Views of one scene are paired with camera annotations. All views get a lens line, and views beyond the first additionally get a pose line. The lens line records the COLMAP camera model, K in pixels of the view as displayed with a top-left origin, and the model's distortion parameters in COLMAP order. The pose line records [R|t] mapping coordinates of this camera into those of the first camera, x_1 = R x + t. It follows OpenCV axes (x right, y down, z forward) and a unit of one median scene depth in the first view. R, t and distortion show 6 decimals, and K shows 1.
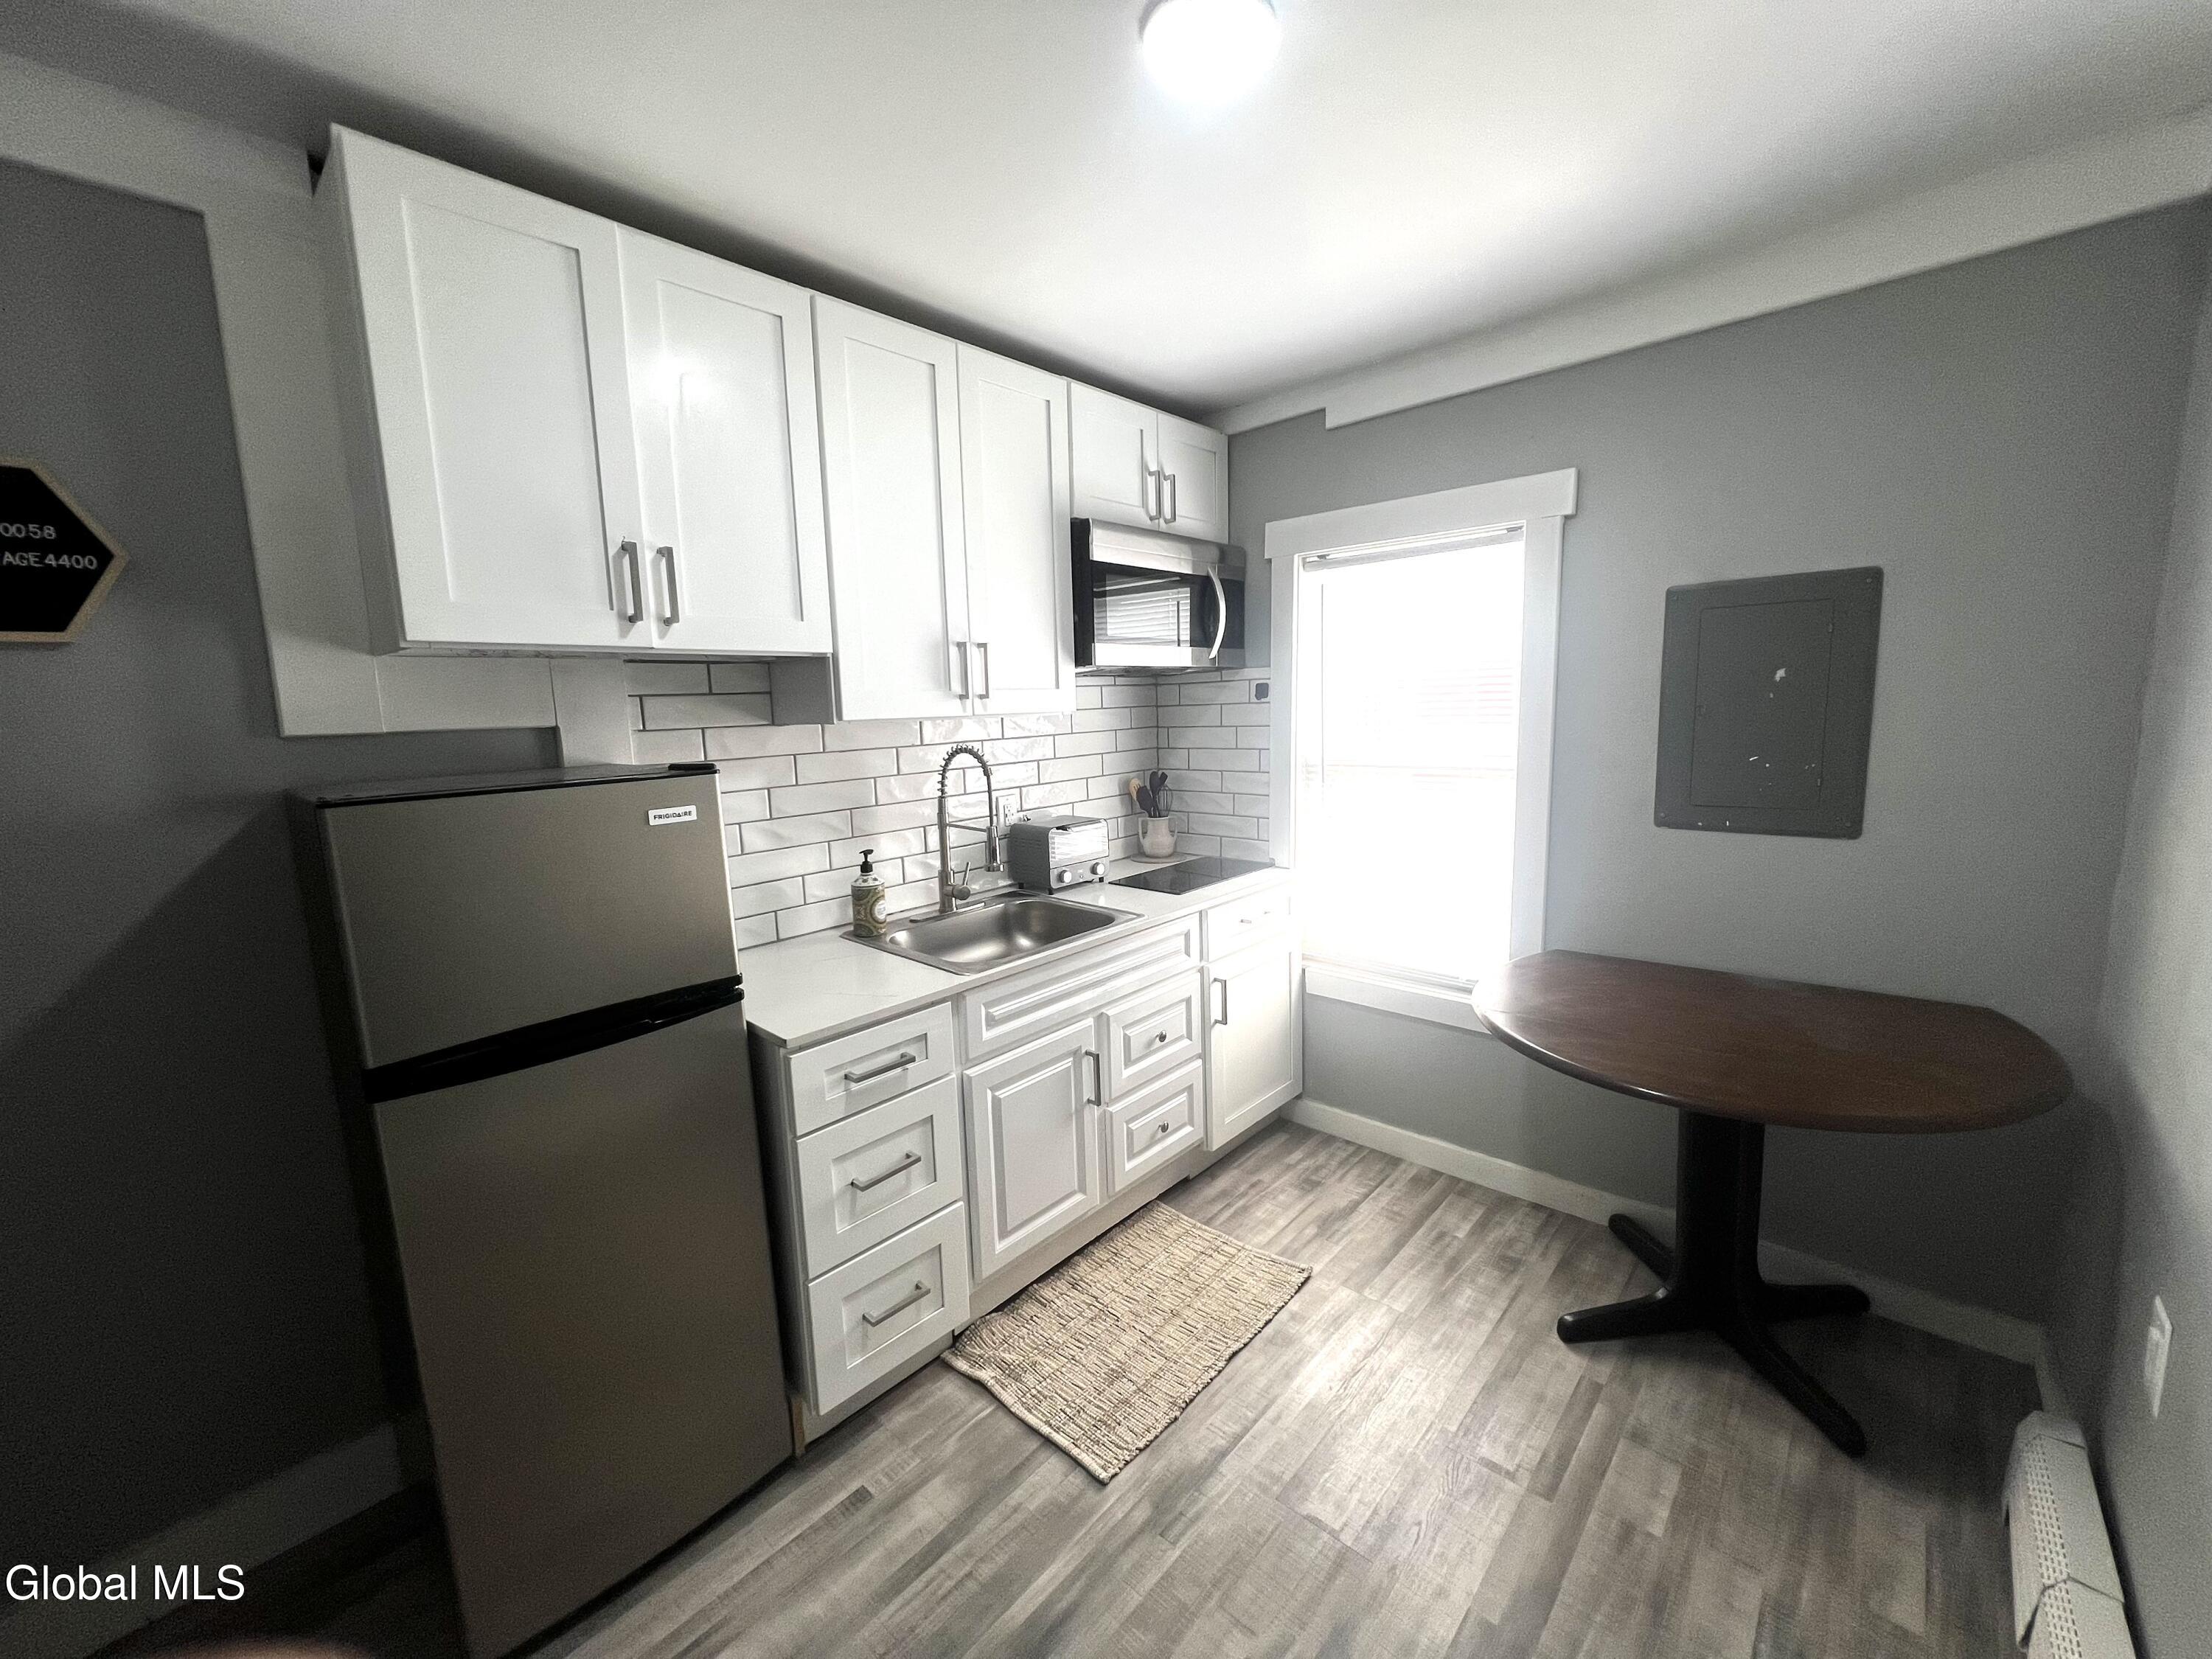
lens RADIAL K [[931.0, 0, 1110.9], [0, 931.0, 828.0], [0, 0, 1]] dist [-0.000235, -0.000299]
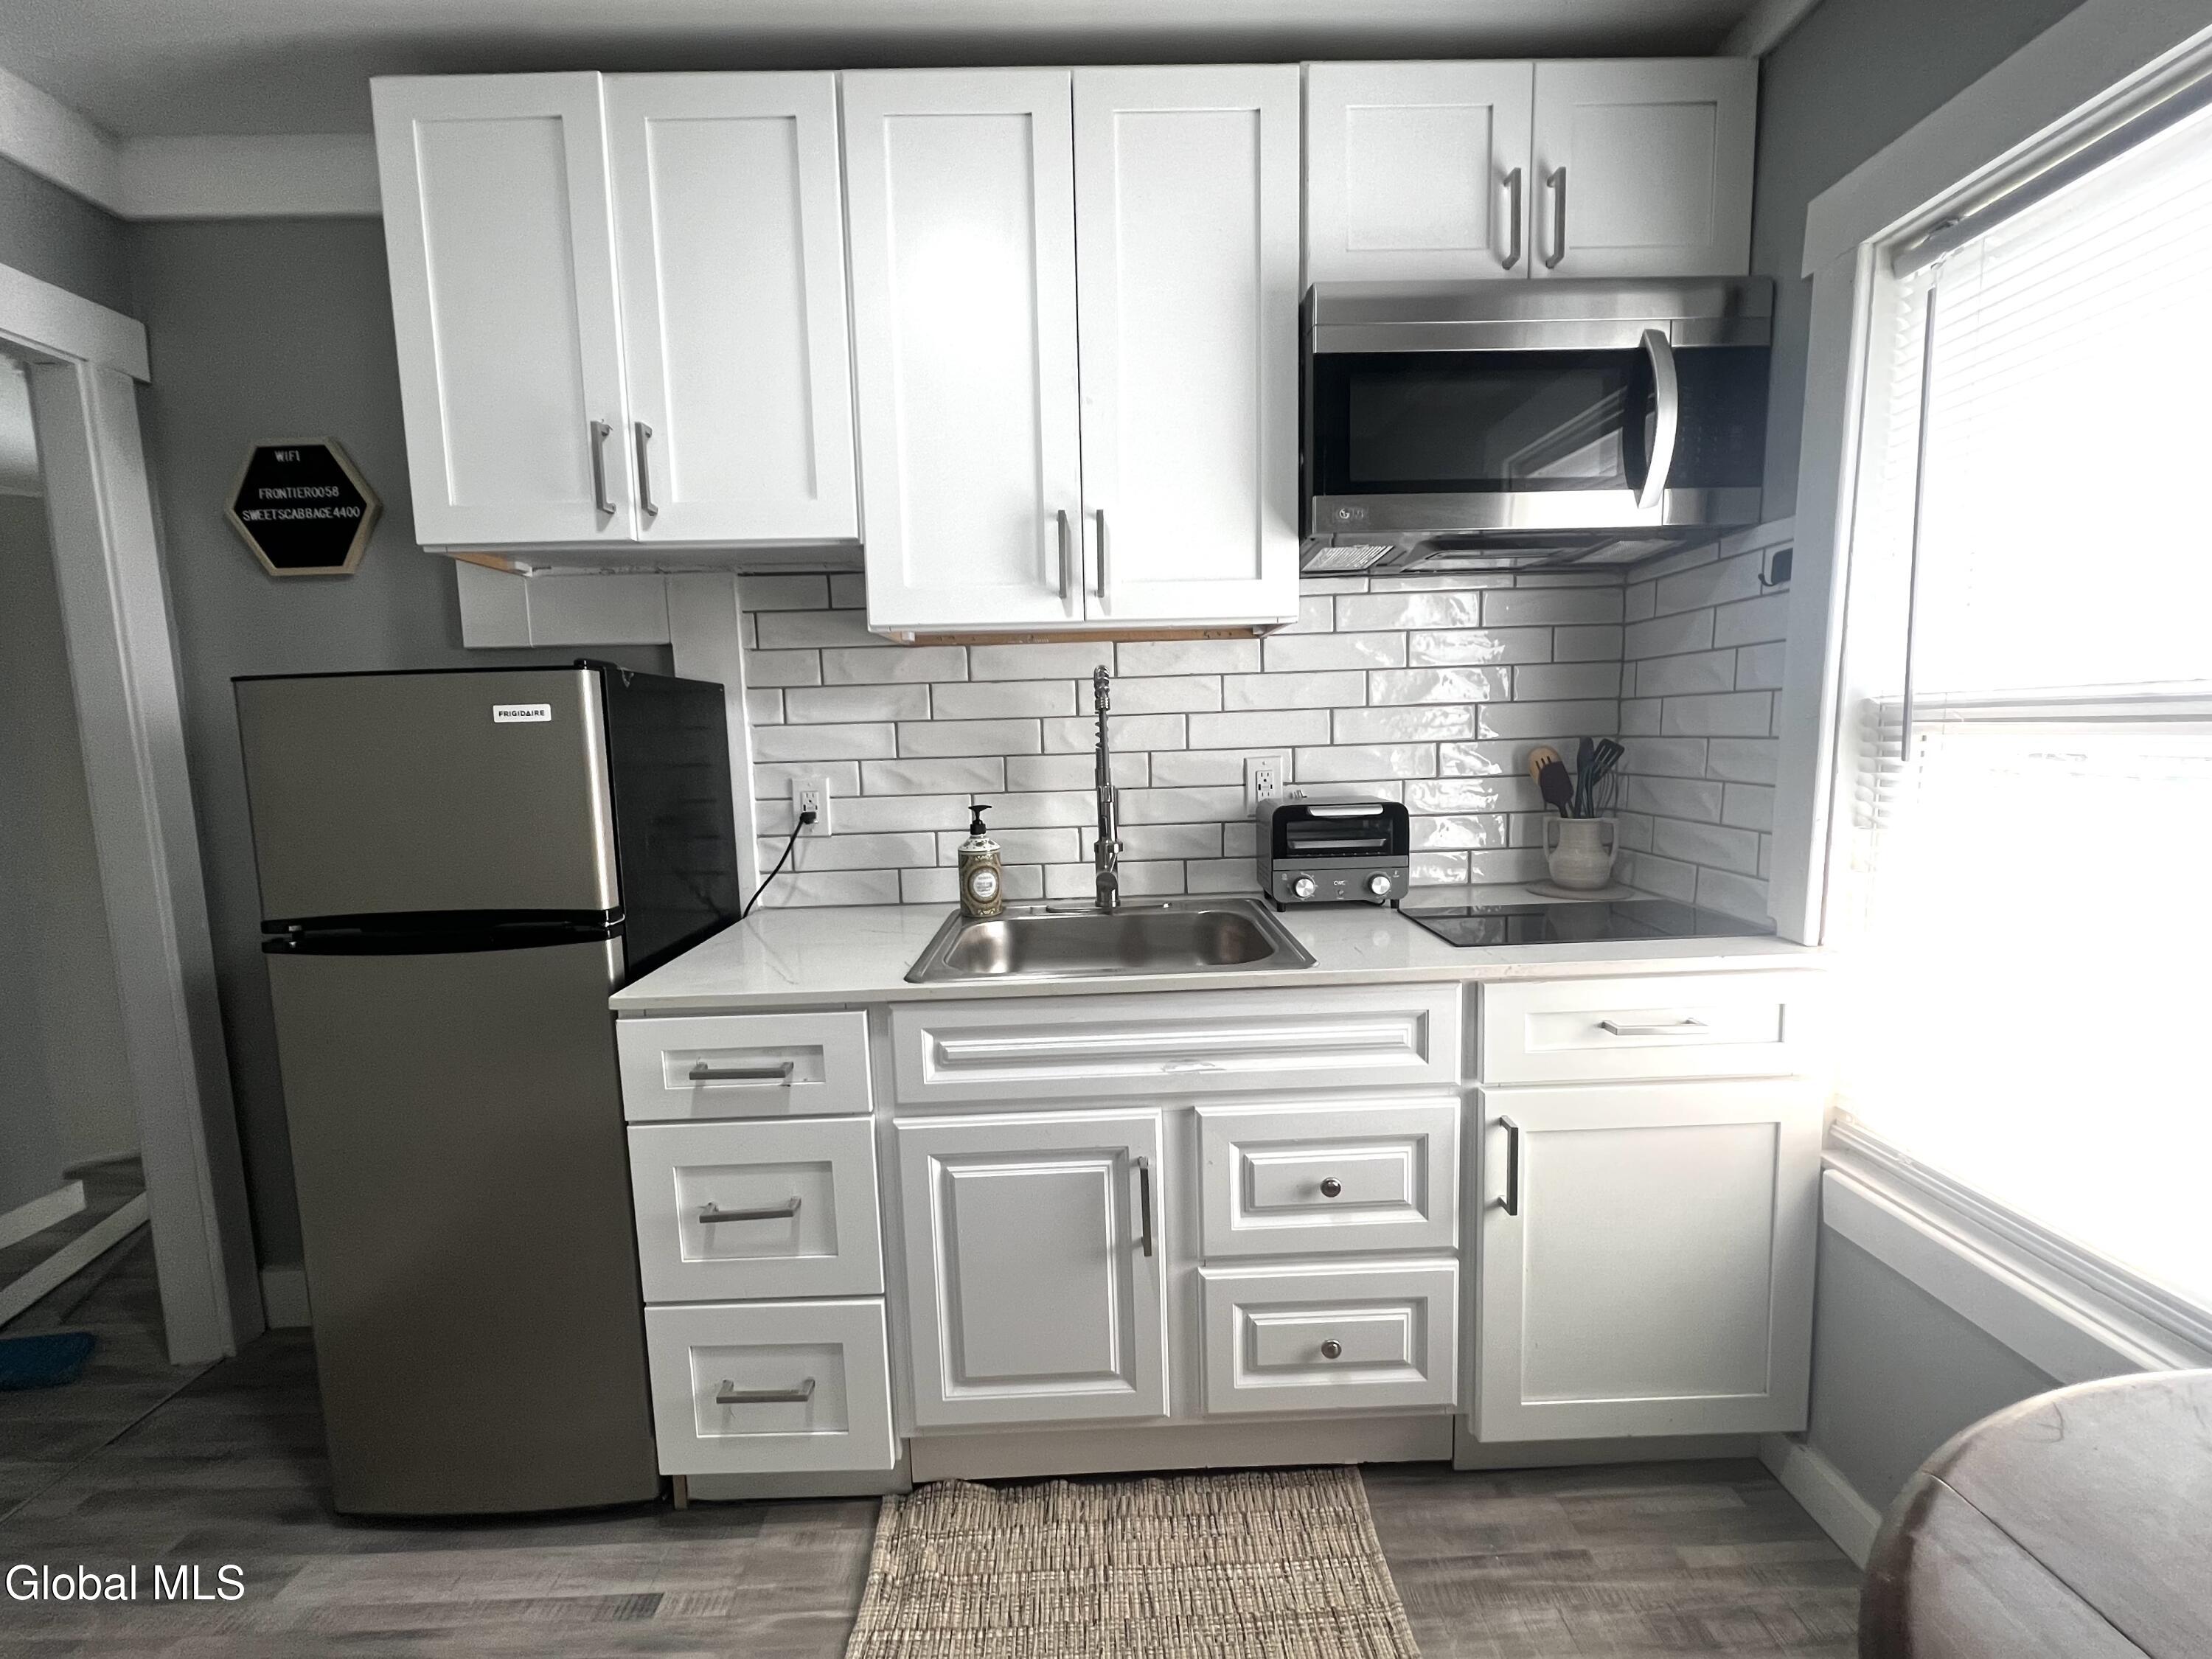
lens RADIAL K [[953.5, 0, 1108.6], [0, 953.5, 831.8], [0, 0, 1]] dist [-0.002023, 0.000101]
pose [[0.667431, 0.091635, -0.739012, 0.375373], [-0.099966, 0.994443, 0.033024, 0.008075], [0.737931, 0.051835, 0.672882, 0.519886]]
